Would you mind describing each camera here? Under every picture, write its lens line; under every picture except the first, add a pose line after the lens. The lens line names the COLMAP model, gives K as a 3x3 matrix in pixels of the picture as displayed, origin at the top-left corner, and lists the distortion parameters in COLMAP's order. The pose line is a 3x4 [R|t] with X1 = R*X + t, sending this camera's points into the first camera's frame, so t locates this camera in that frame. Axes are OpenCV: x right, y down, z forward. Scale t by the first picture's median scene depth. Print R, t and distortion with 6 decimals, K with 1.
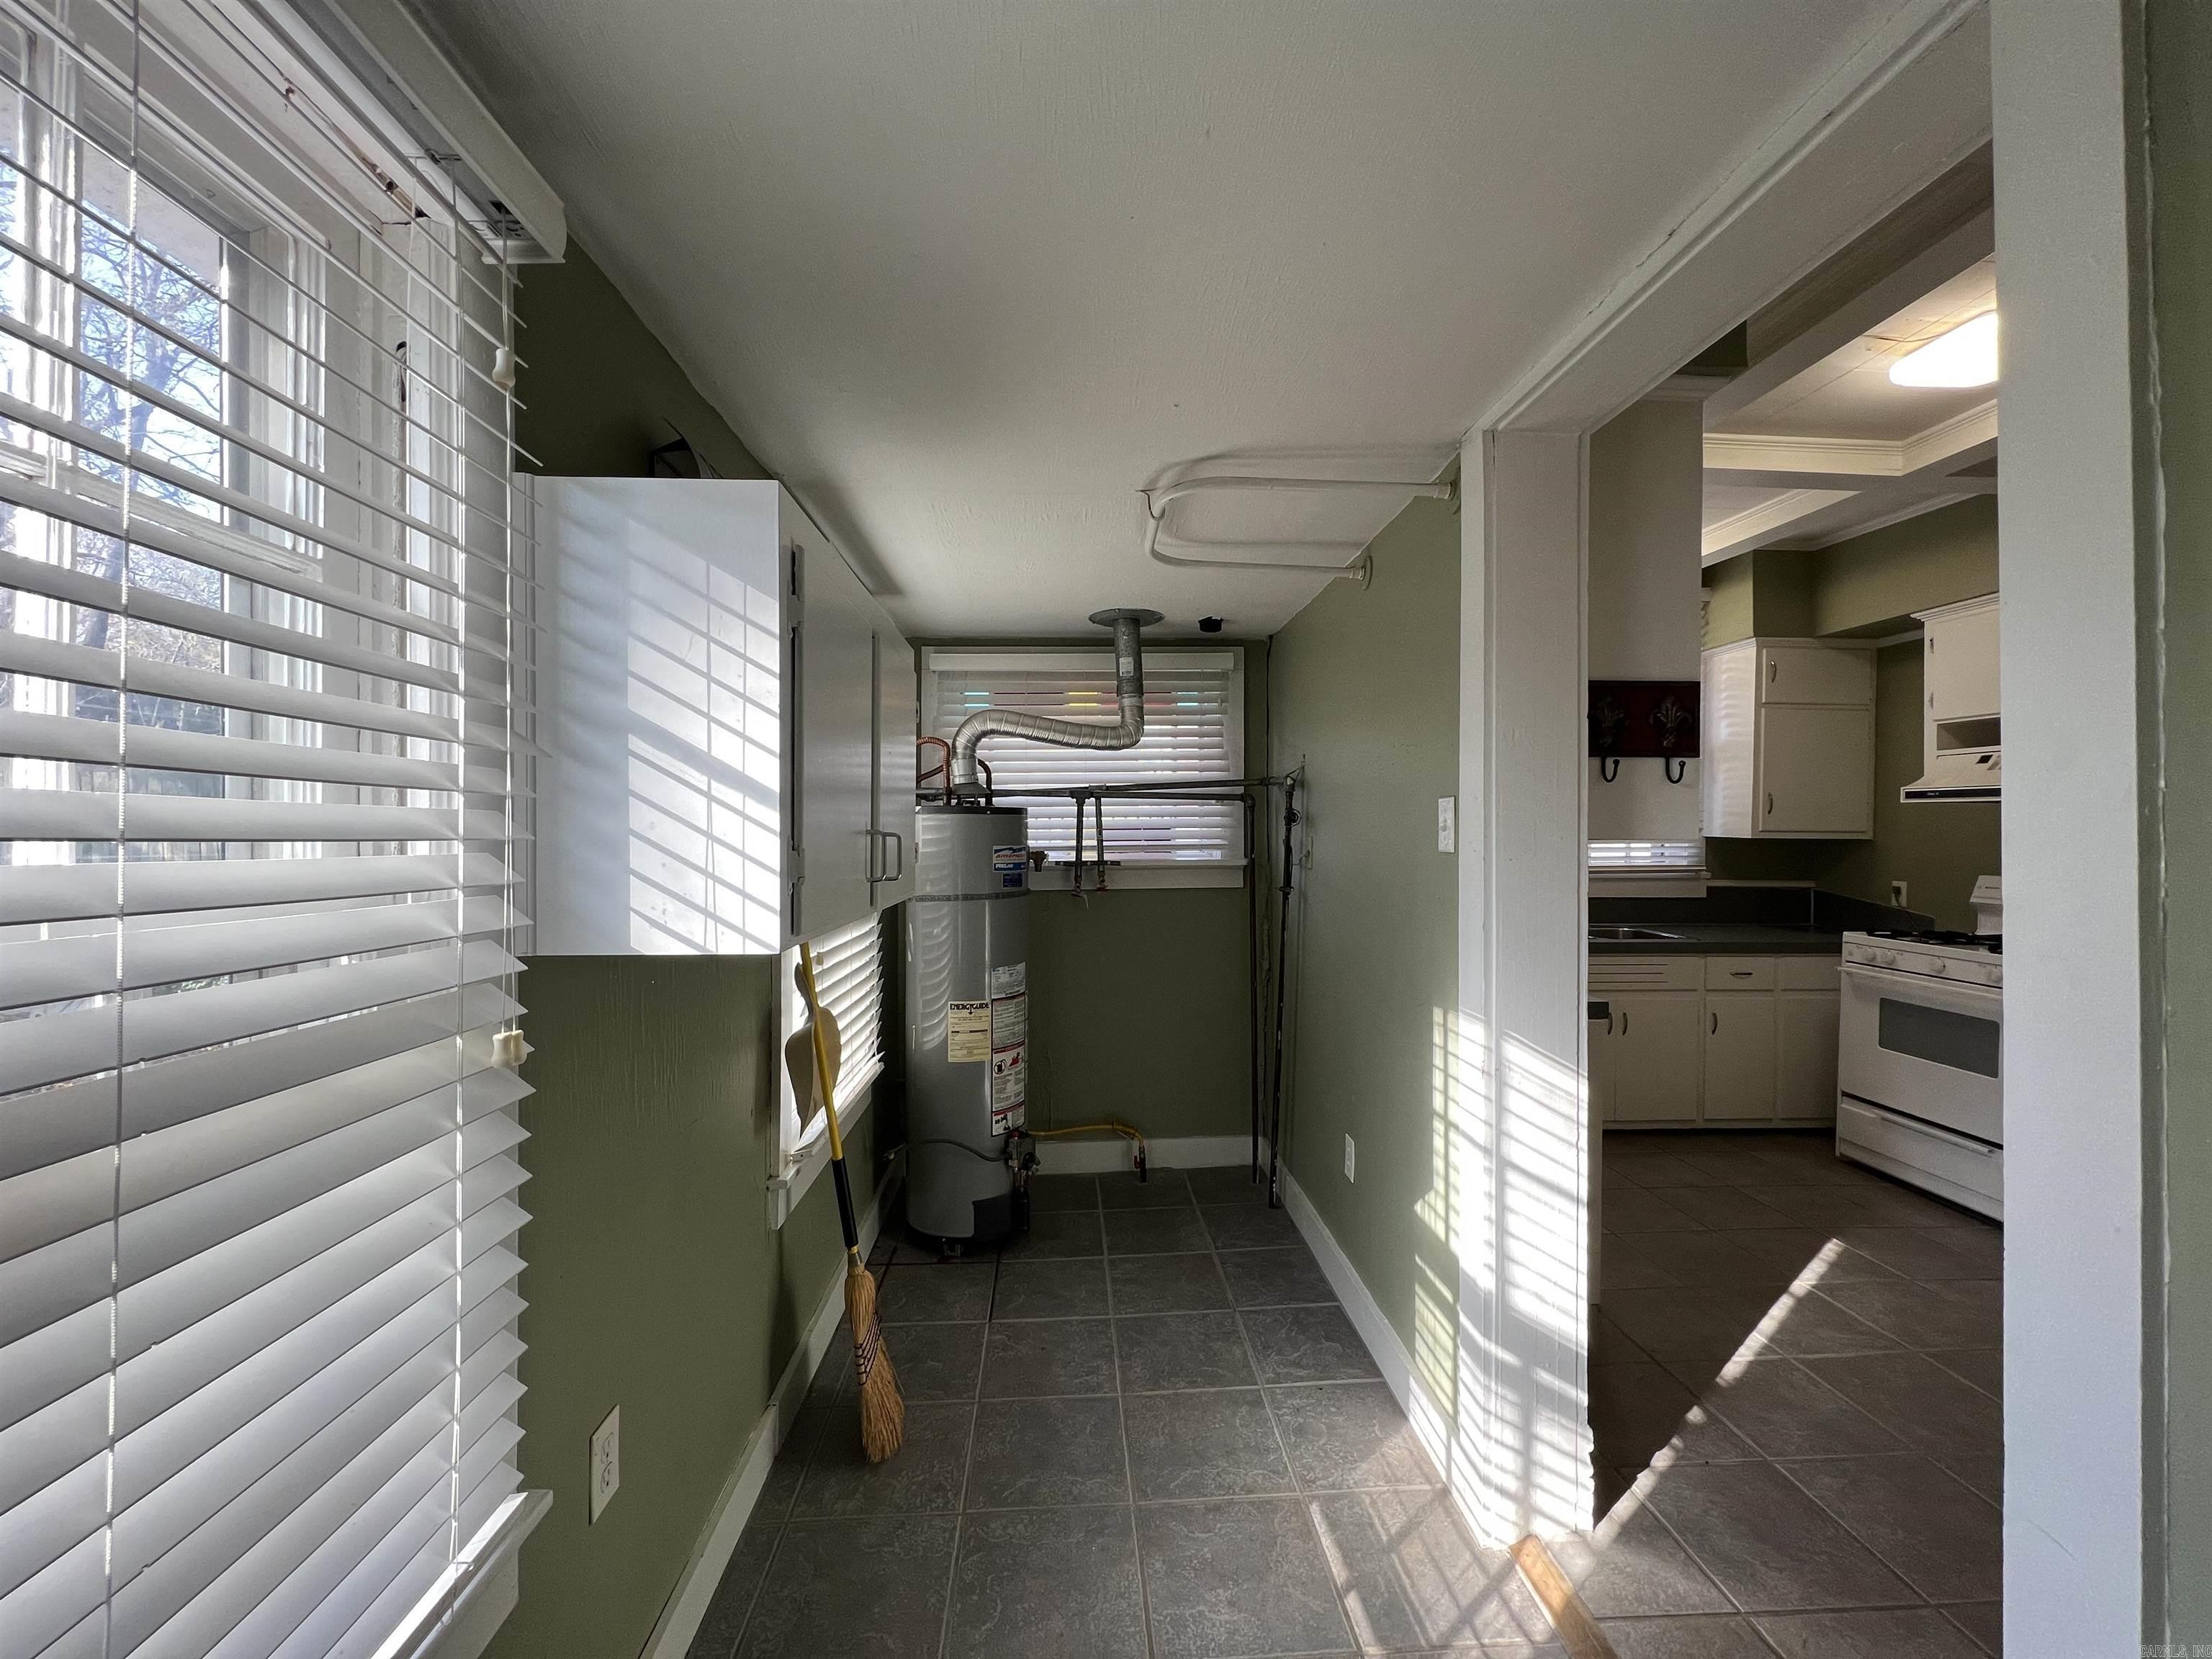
lens RADIAL K [[875.4, 0, 1103.0], [0, 875.4, 830.3], [0, 0, 1]] dist [-0.000890, 0.000096]
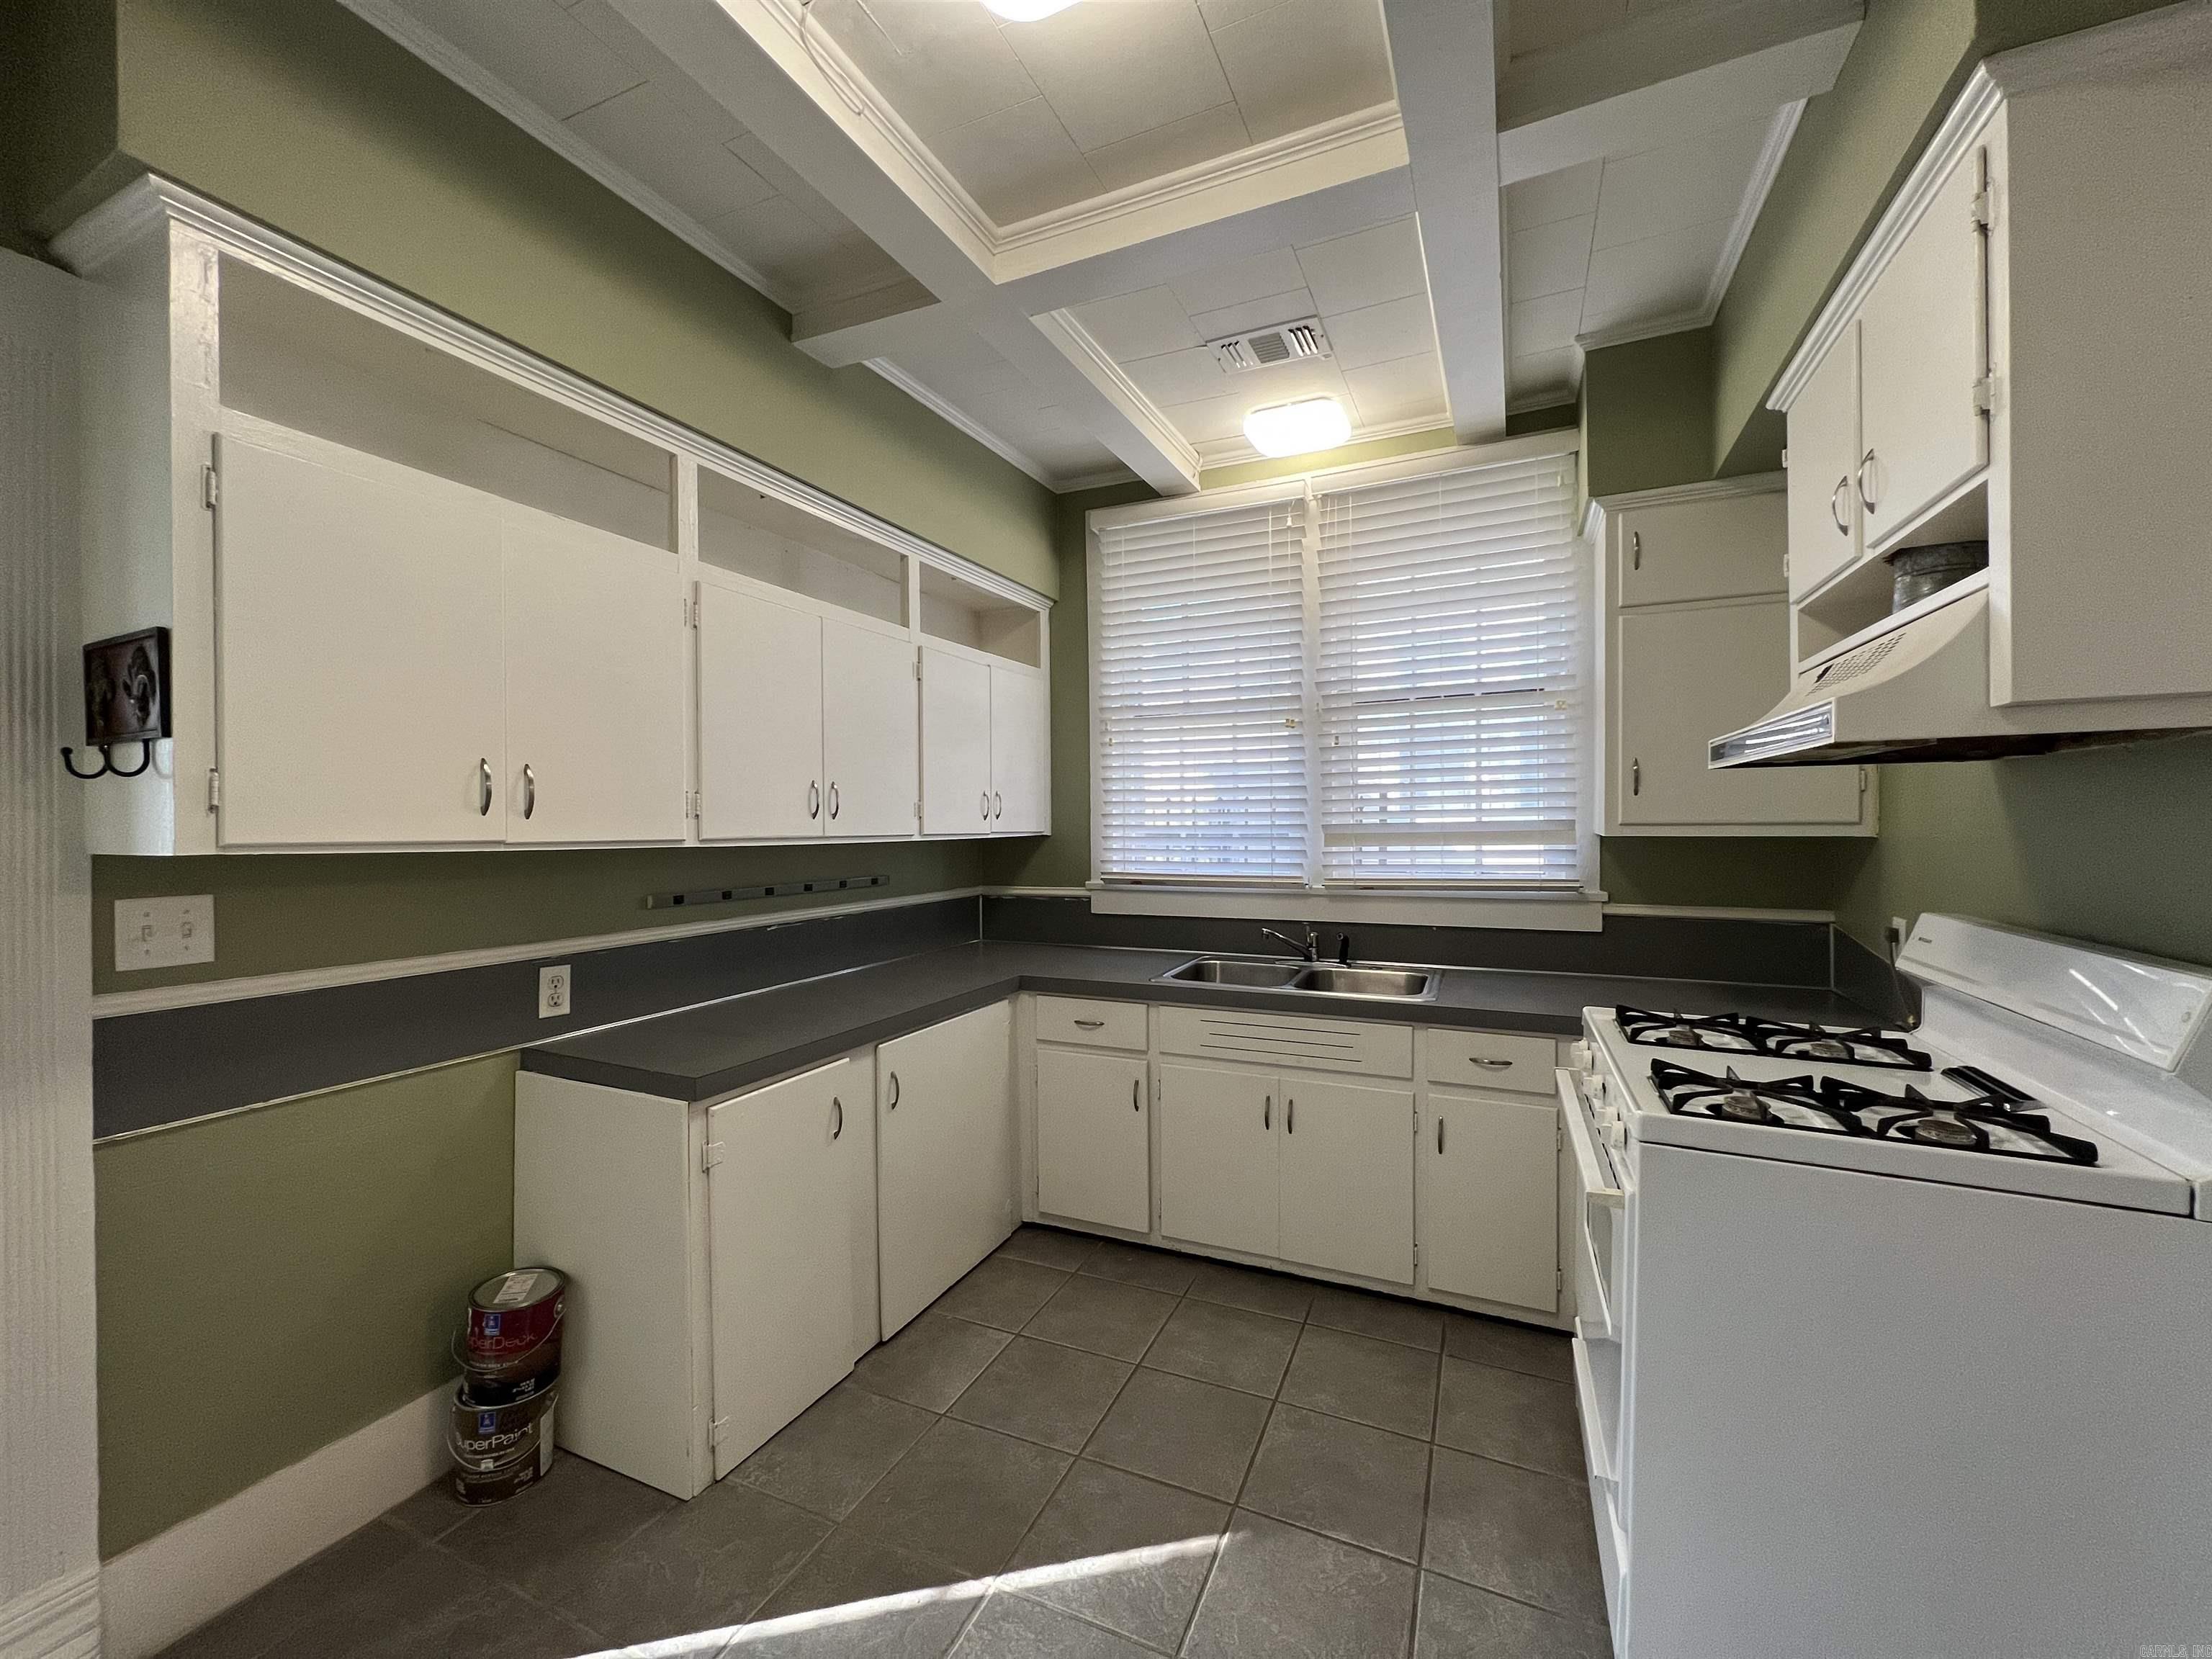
lens RADIAL K [[875.4, 0, 1108.6], [0, 875.4, 832.9], [0, 0, 1]] dist [-0.000890, 0.000096]
pose [[0.884887, -0.008978, -0.465720, 0.779633], [0.013217, 0.999896, 0.005837, -0.001429], [0.465619, -0.011320, 0.884913, 0.344177]]
